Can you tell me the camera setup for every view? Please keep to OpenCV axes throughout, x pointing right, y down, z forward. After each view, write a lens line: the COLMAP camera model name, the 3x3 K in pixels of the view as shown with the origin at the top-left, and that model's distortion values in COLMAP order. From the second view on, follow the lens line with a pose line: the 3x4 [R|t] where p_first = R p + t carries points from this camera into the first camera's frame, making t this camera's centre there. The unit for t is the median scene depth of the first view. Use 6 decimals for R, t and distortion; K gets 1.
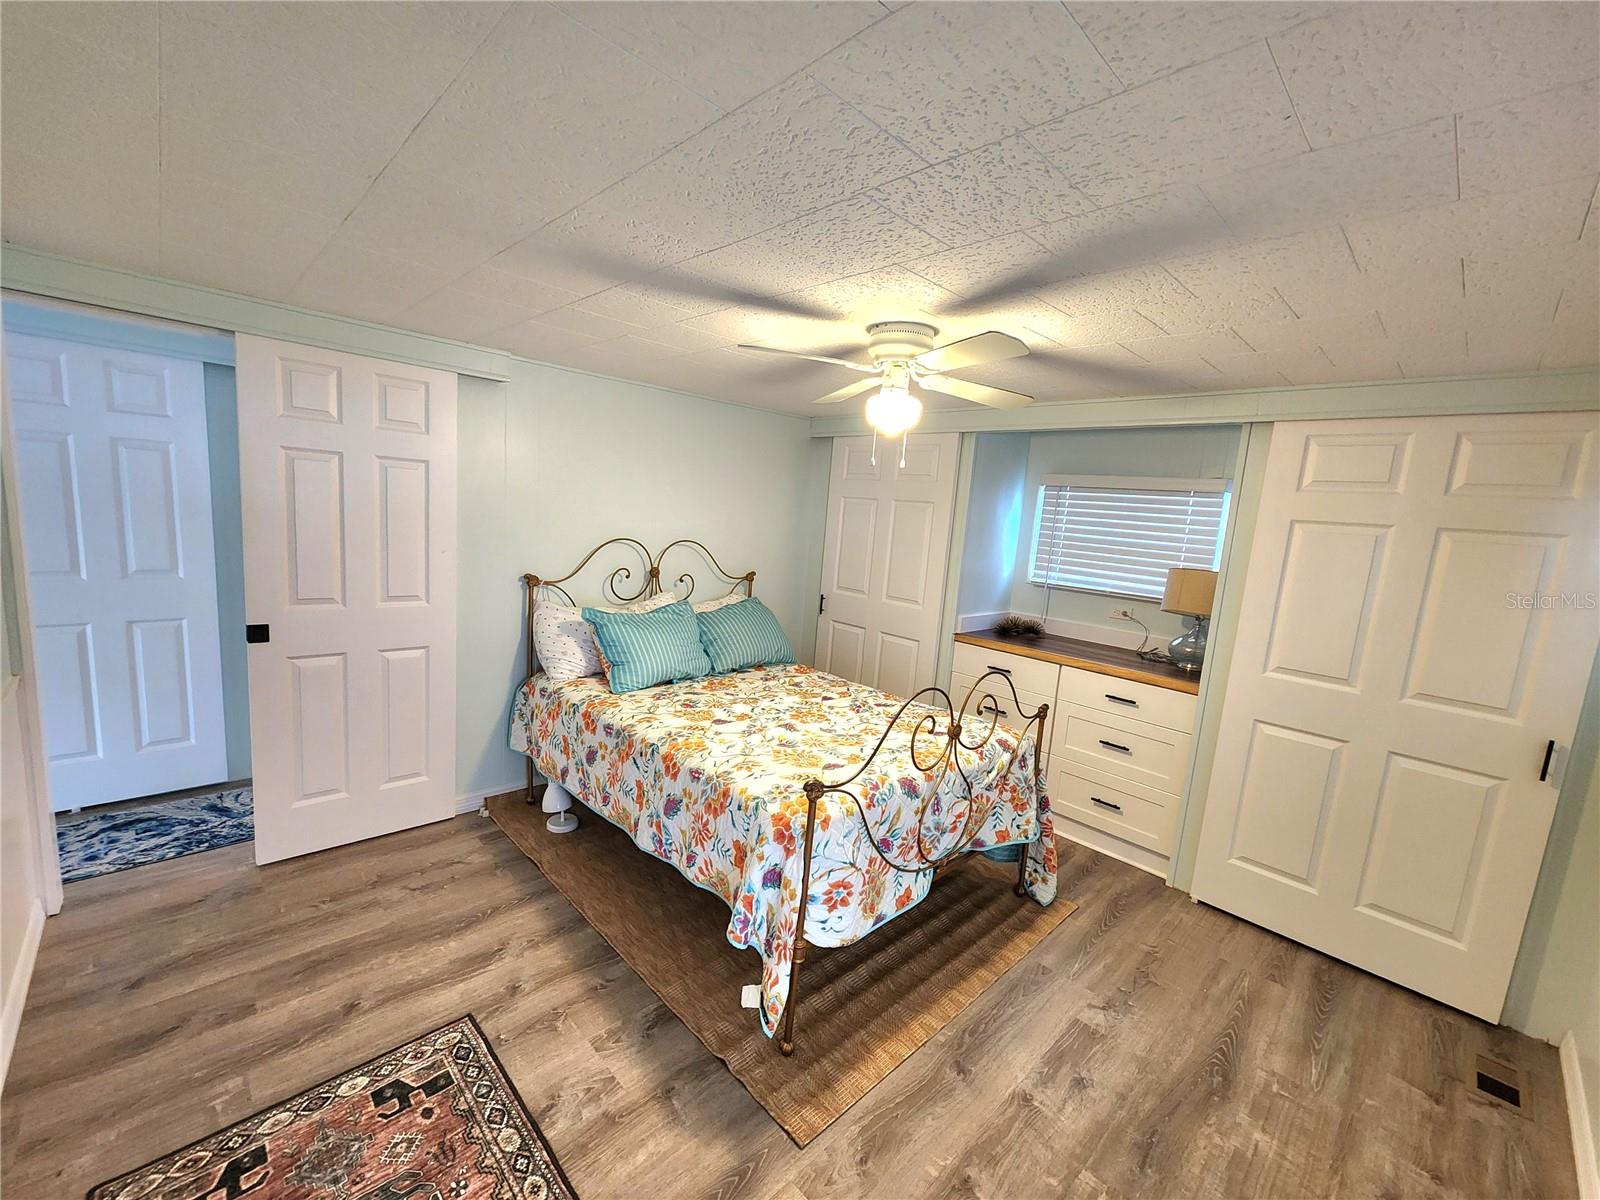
lens RADIAL K [[655.3, 0, 790.1], [0, 655.3, 602.9], [0, 0, 1]] dist [0.001621, 0.001070]
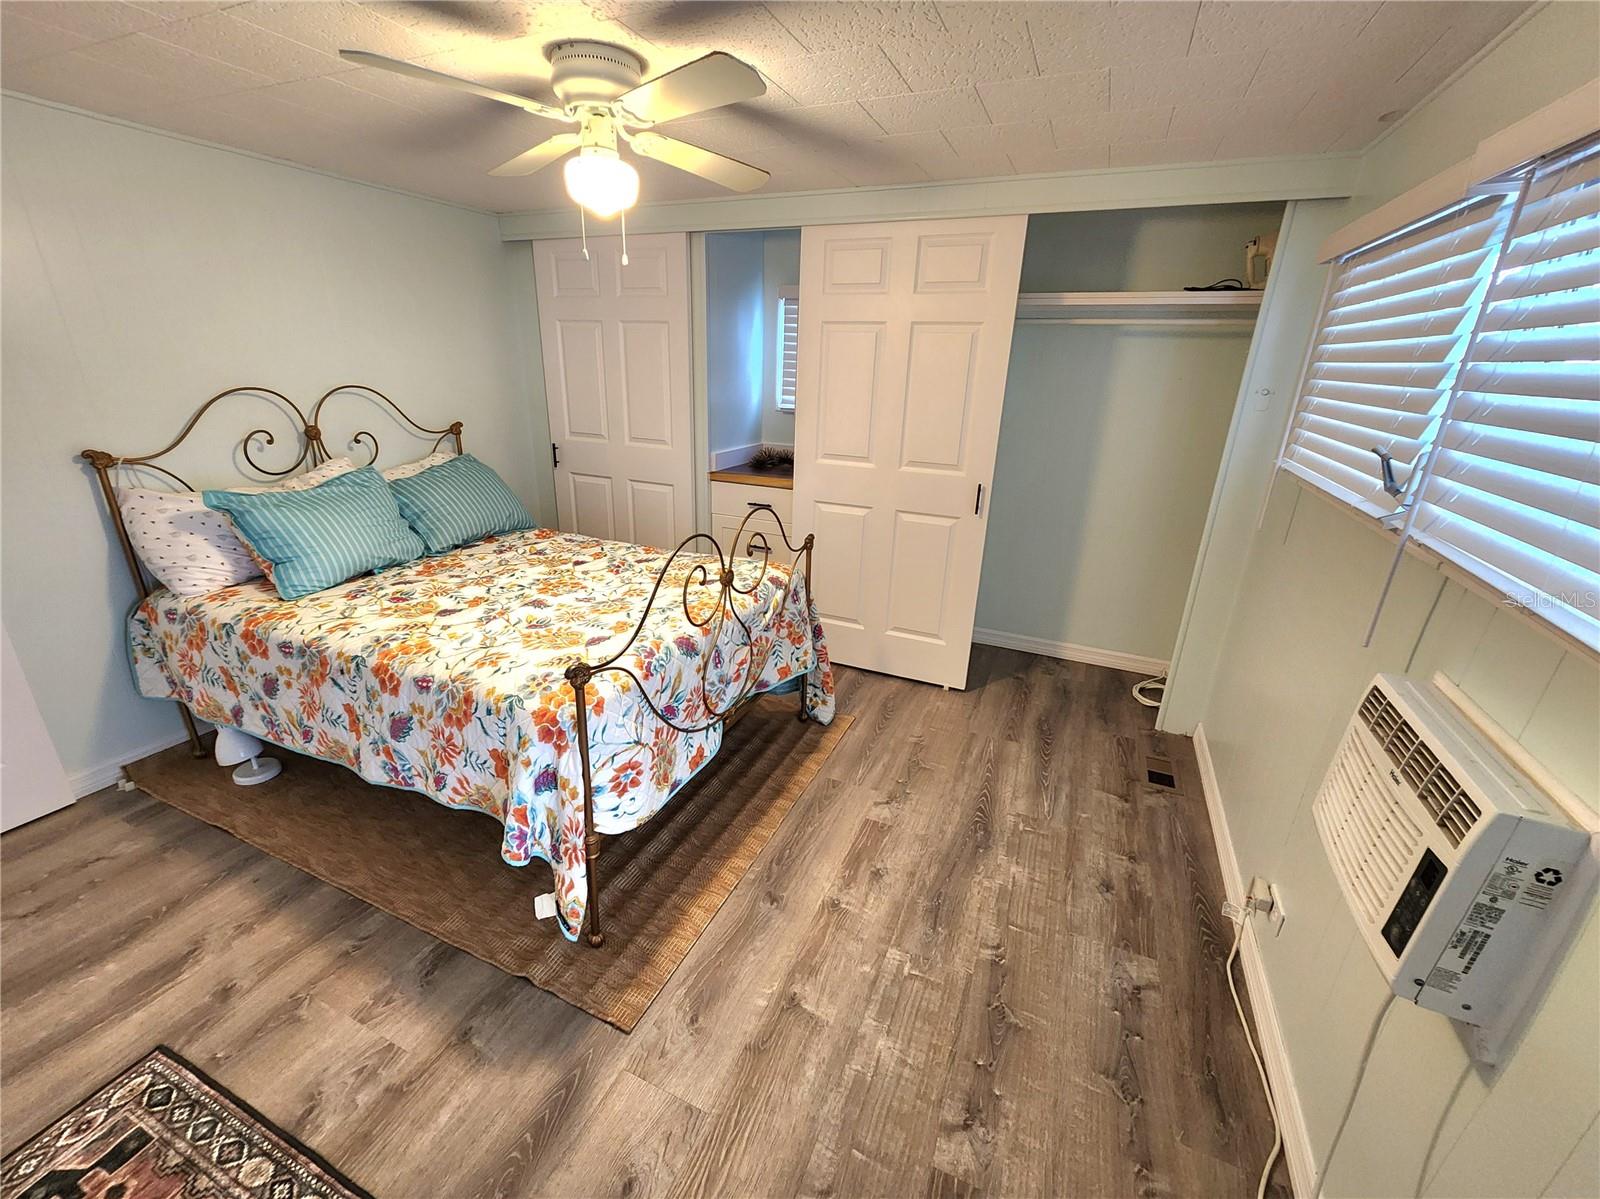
lens RADIAL K [[655.3, 0, 790.1], [0, 655.3, 602.4], [0, 0, 1]] dist [0.001621, 0.001070]
pose [[0.924455, -0.175379, 0.338563, 0.015192], [0.093672, 0.965189, 0.244203, 0.012650], [-0.369605, -0.194041, 0.908702, 0.122371]]
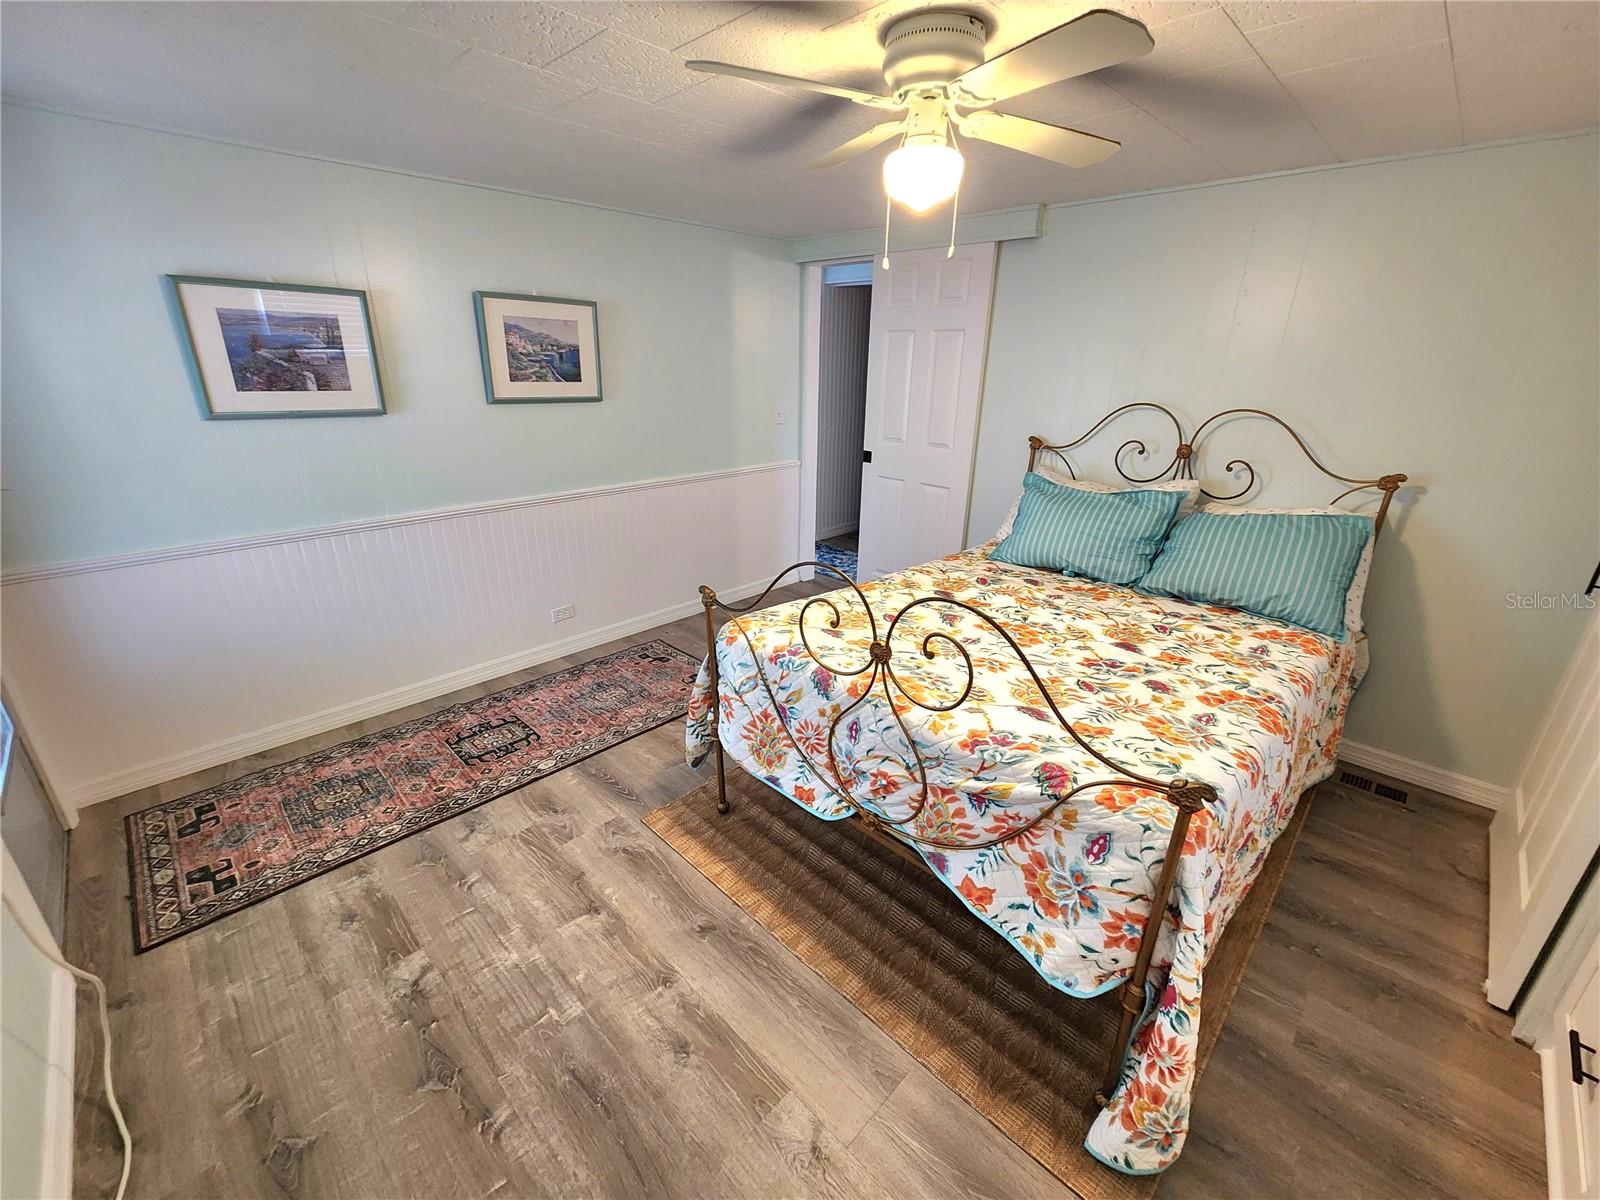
lens RADIAL K [[655.3, 0, 795.8], [0, 655.3, 610.7], [0, 0, 1]] dist [-0.001031, 0.000037]
pose [[0.032421, 0.296579, -0.954458, 0.874912], [-0.155920, 0.944769, 0.288272, -0.033079], [0.987237, 0.139473, 0.076873, 0.822917]]
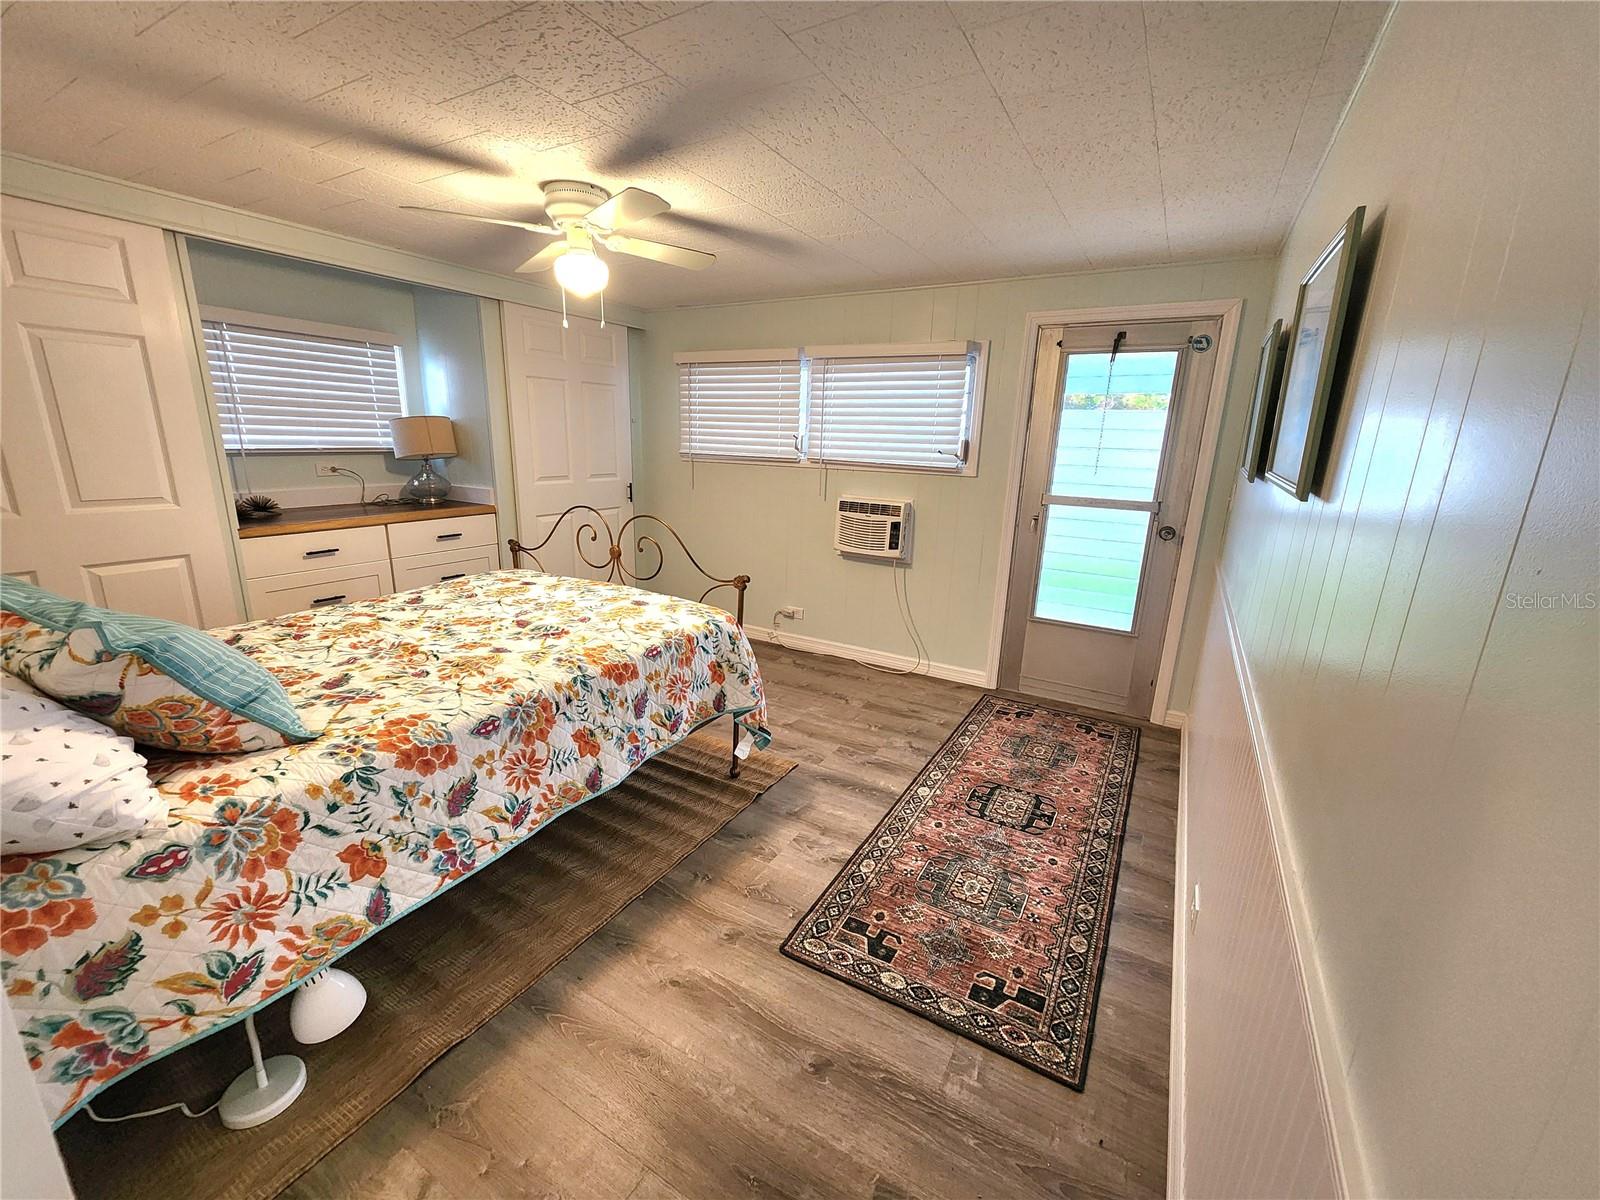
lens RADIAL K [[653.6, 0, 788.9], [0, 653.6, 604.9], [0, 0, 1]] dist [0.002397, -0.003848]
pose [[-0.270468, -0.322023, 0.907275, -1.002240], [0.093205, 0.929214, 0.357595, -0.129891], [-0.958207, 0.181281, -0.221308, 0.945217]]
